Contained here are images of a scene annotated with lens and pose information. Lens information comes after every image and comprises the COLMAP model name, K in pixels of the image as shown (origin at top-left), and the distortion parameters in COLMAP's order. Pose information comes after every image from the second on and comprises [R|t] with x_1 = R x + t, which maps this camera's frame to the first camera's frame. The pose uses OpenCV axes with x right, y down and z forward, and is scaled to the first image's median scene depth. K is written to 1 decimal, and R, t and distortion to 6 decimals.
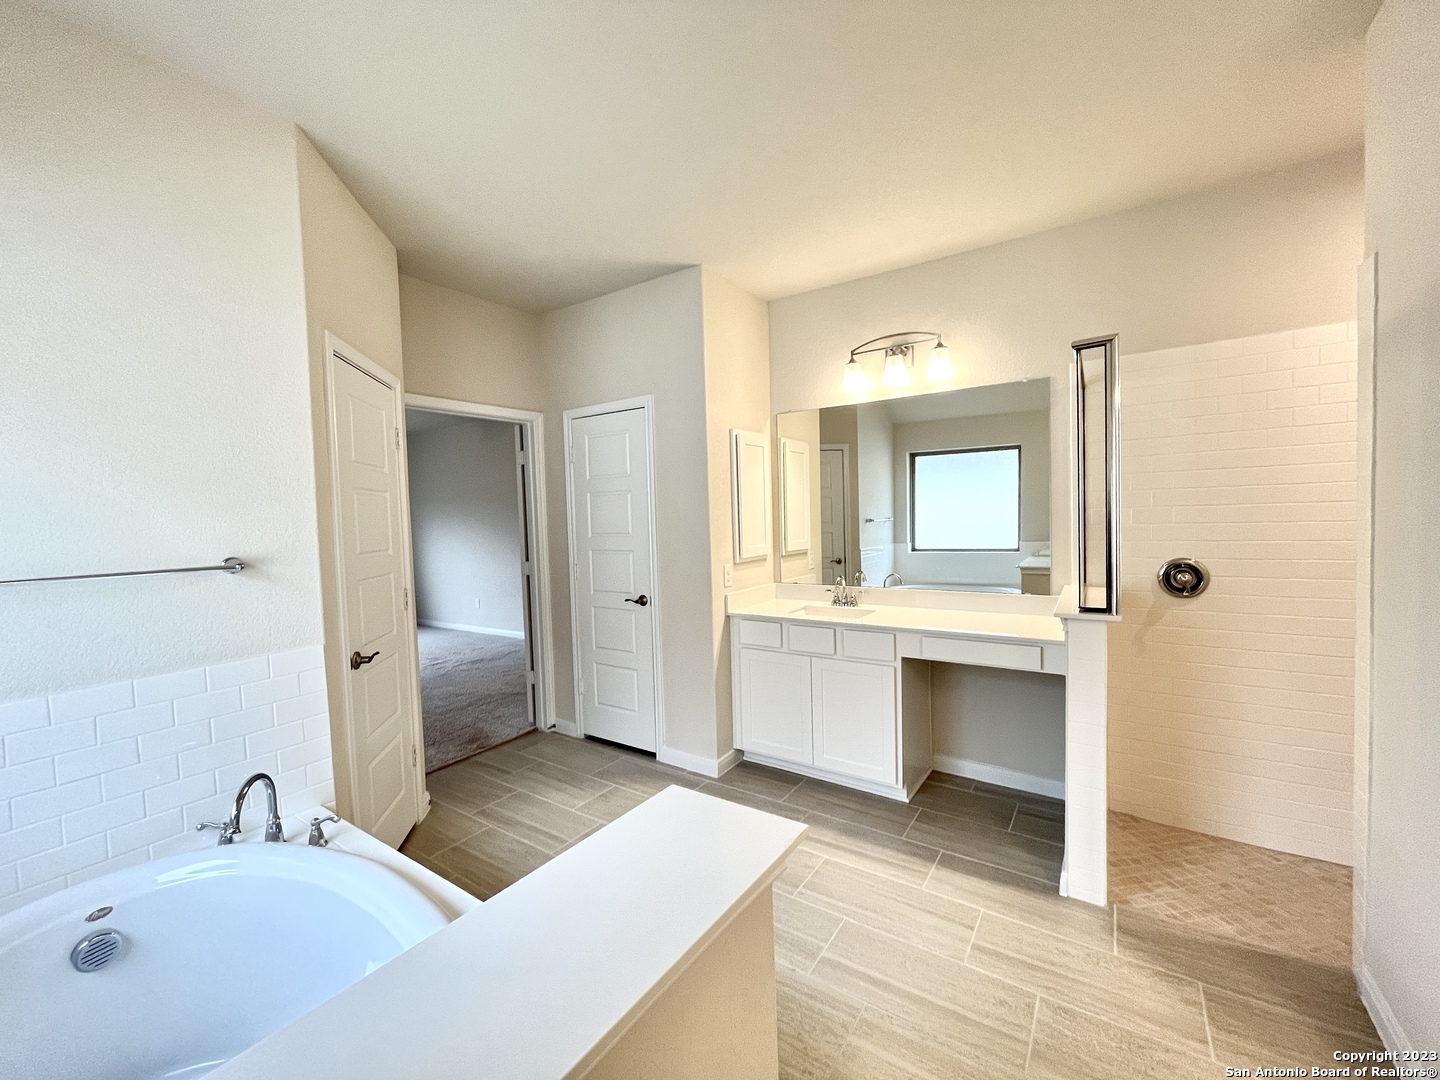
lens RADIAL K [[583.7, 0, 717.8], [0, 583.7, 538.6], [0, 0, 1]] dist [-0.002184, 0.000219]
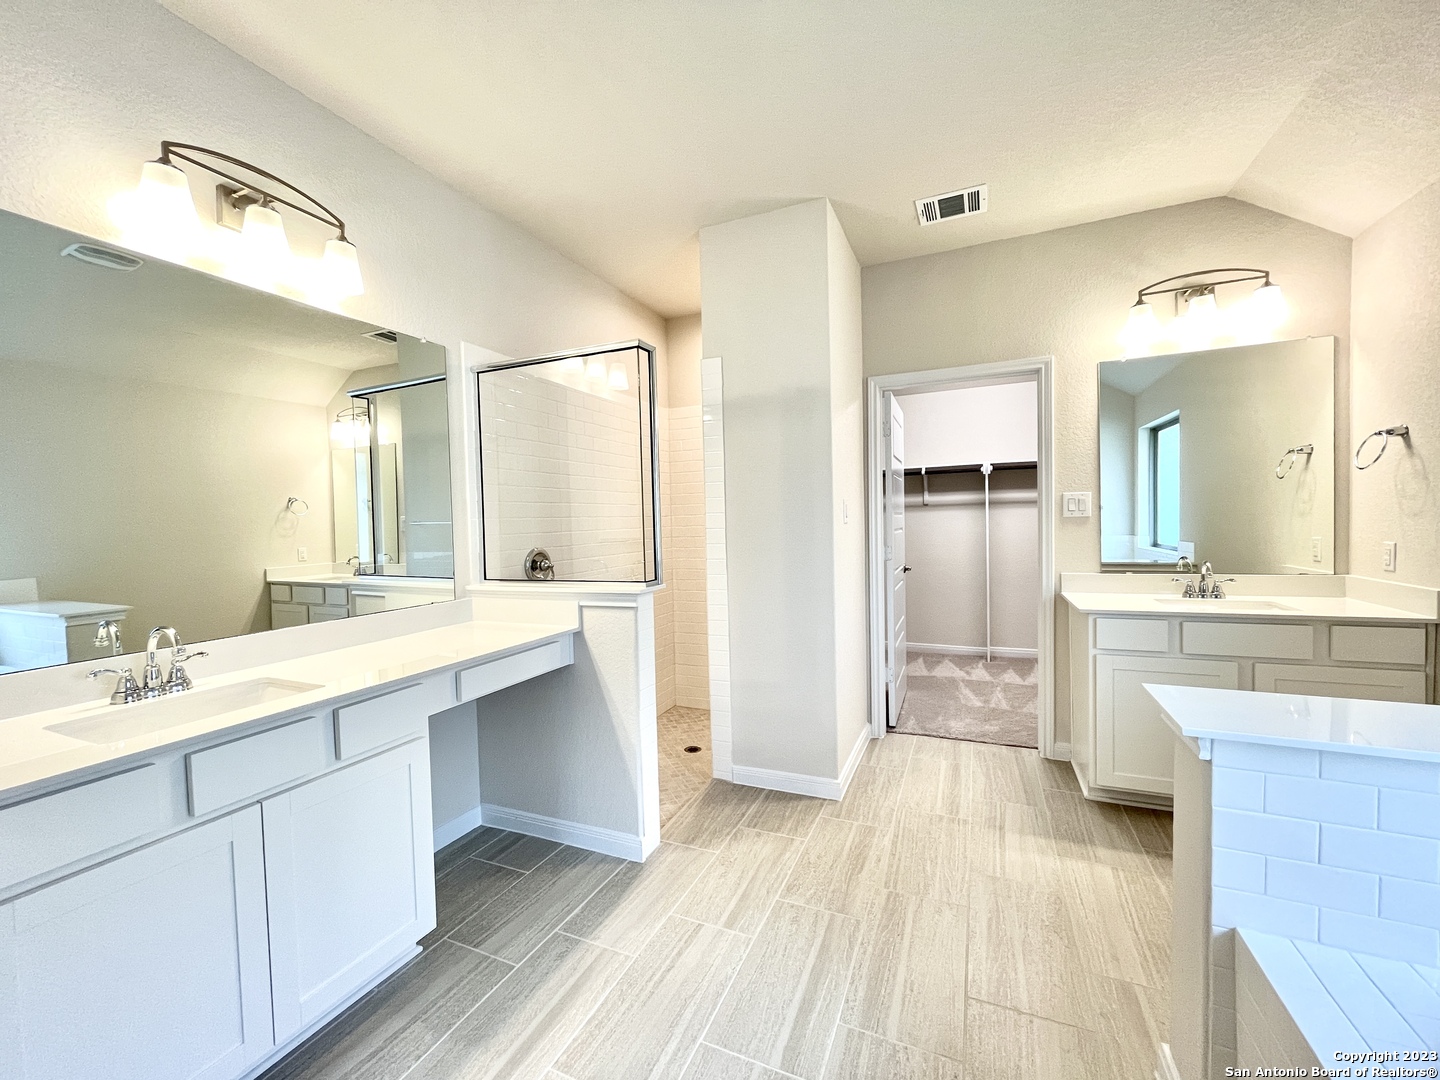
lens RADIAL K [[583.7, 0, 717.8], [0, 583.7, 538.6], [0, 0, 1]] dist [-0.002184, 0.000219]
pose [[-0.179281, 0.001880, 0.983796, -0.488919], [0.069422, 0.997530, 0.010745, 0.034163], [-0.981345, 0.070223, -0.178969, 1.071845]]
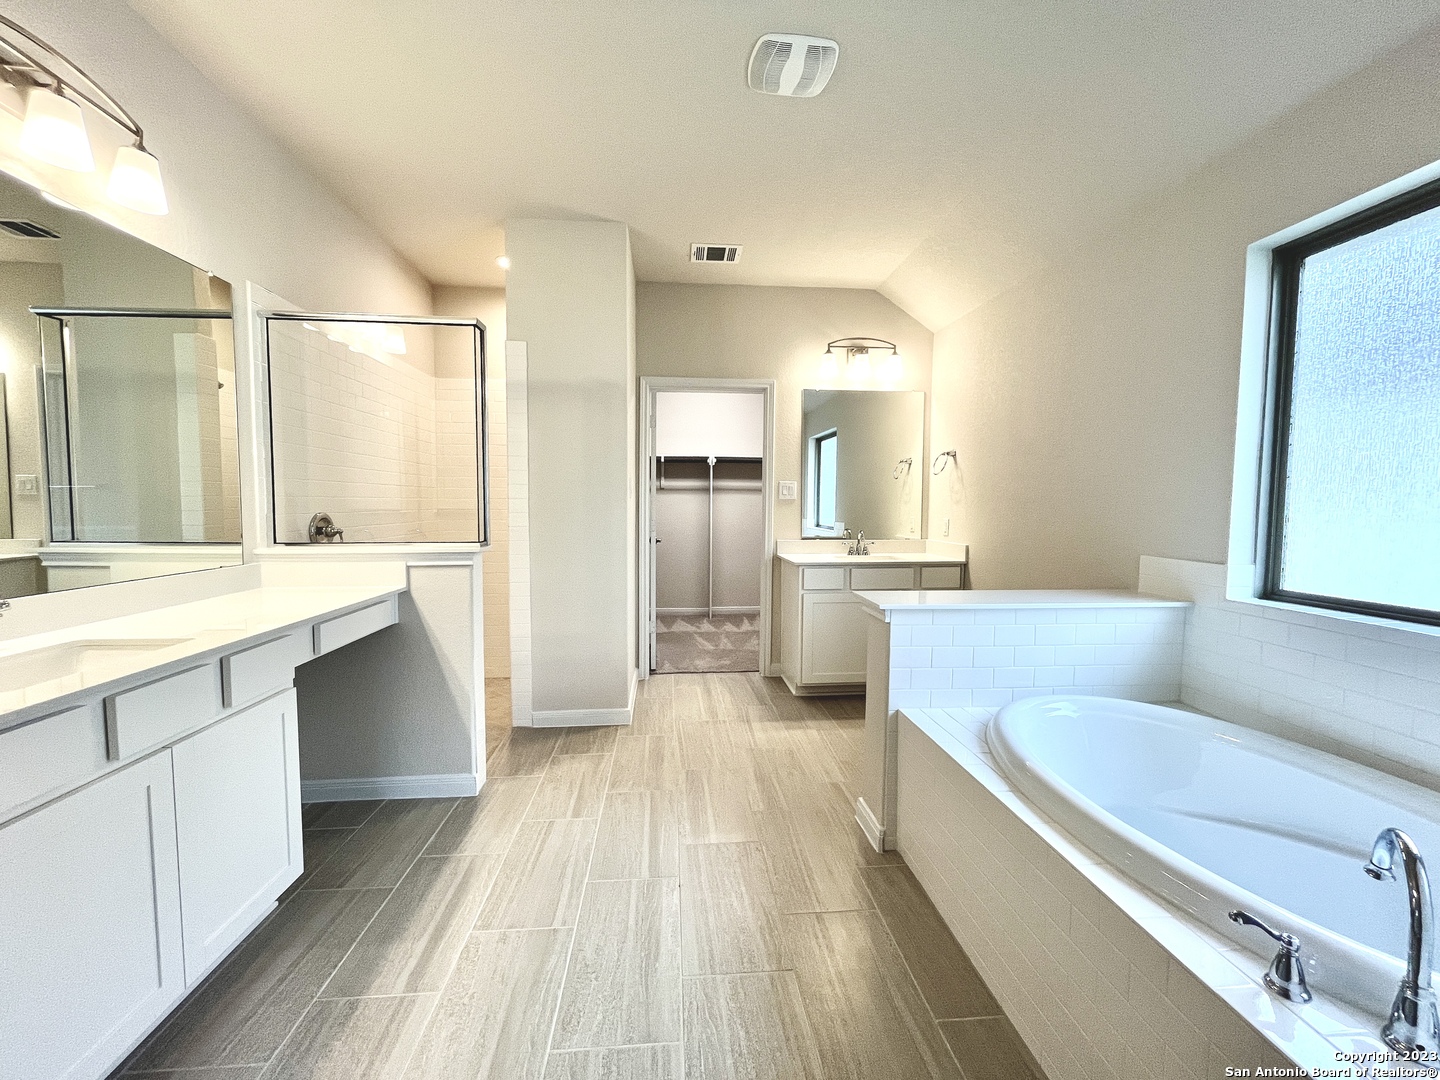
lens RADIAL K [[583.7, 0, 717.8], [0, 583.7, 538.6], [0, 0, 1]] dist [-0.002184, 0.000219]
pose [[-0.632787, -0.021971, 0.774014, -0.627760], [0.042963, 0.997061, 0.063426, 0.055552], [-0.773133, 0.073389, -0.629983, 1.395063]]
